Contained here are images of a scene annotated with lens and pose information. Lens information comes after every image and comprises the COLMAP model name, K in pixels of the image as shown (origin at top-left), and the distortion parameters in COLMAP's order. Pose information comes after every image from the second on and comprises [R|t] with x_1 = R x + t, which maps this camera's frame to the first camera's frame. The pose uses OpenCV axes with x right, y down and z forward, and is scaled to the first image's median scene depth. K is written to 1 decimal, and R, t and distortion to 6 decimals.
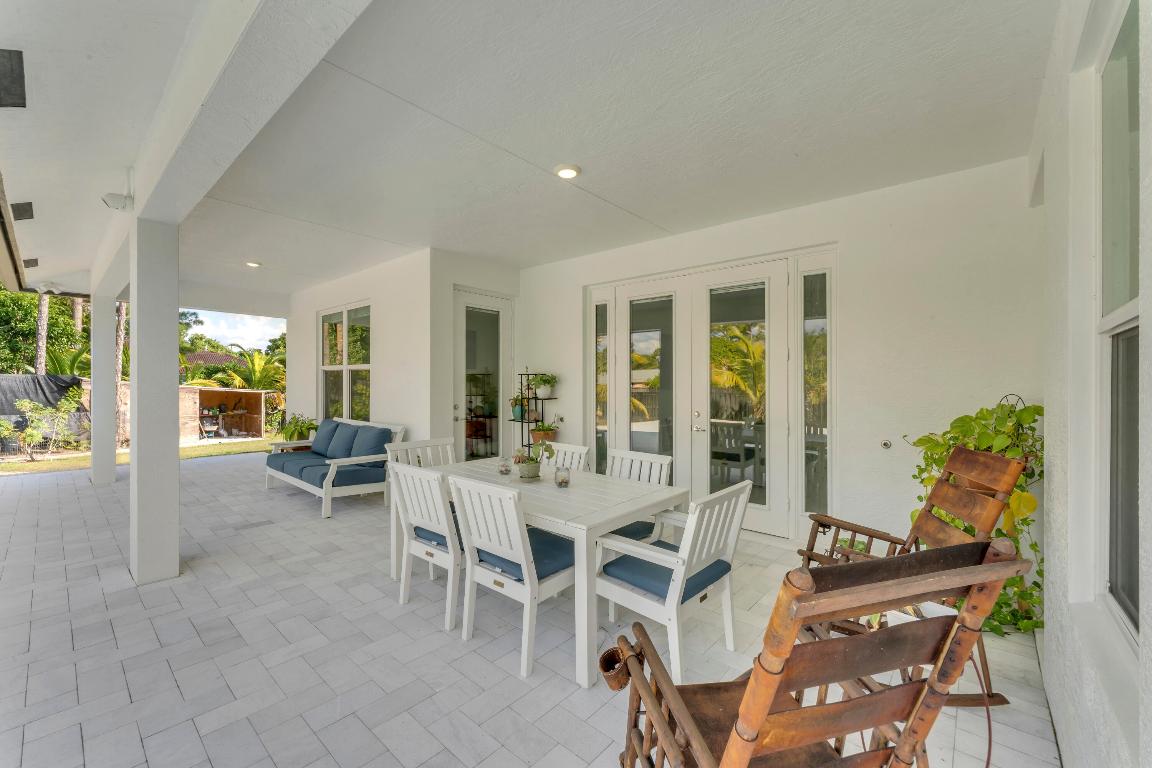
lens RADIAL K [[458.3, 0, 577.3], [0, 458.3, 385.5], [0, 0, 1]] dist [0.004155, -0.000990]
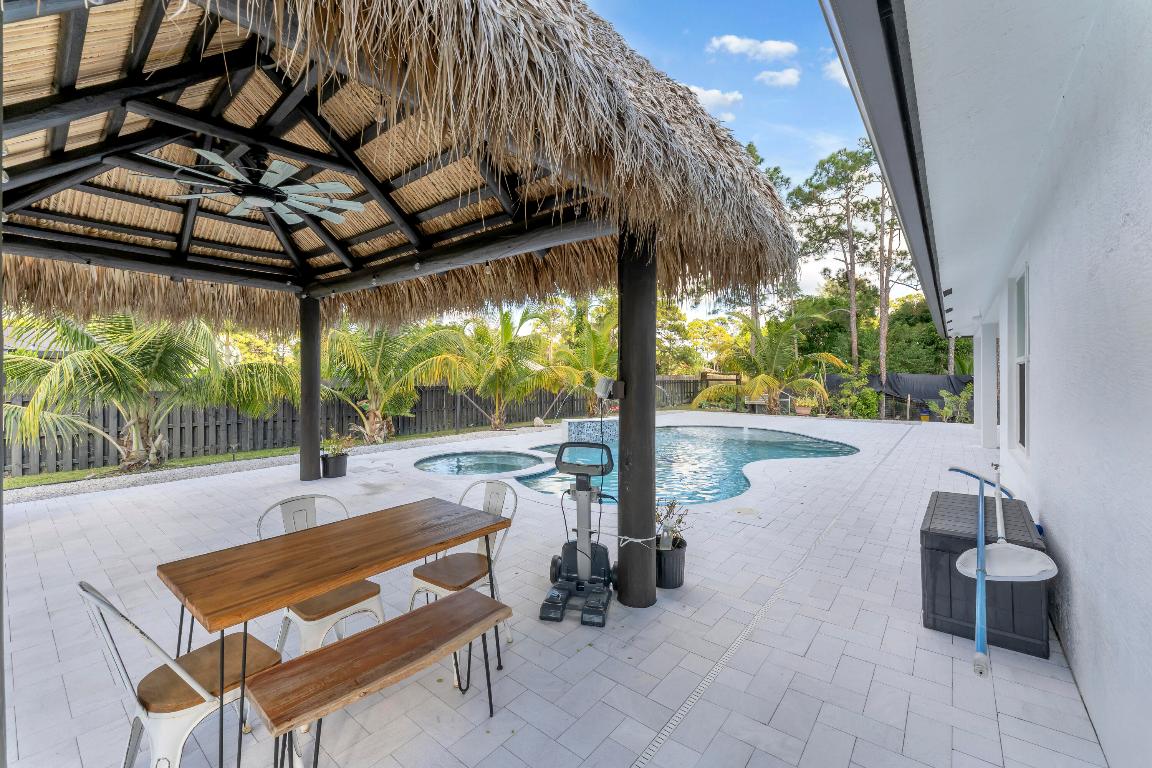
lens RADIAL K [[458.3, 0, 576.5], [0, 458.3, 382.0], [0, 0, 1]] dist [0.004155, -0.000990]
pose [[0.023497, 0.009488, -0.999679, 0.389073], [-0.012643, 0.999878, 0.009193, 0.001868], [0.999644, 0.012423, 0.023614, -0.333417]]
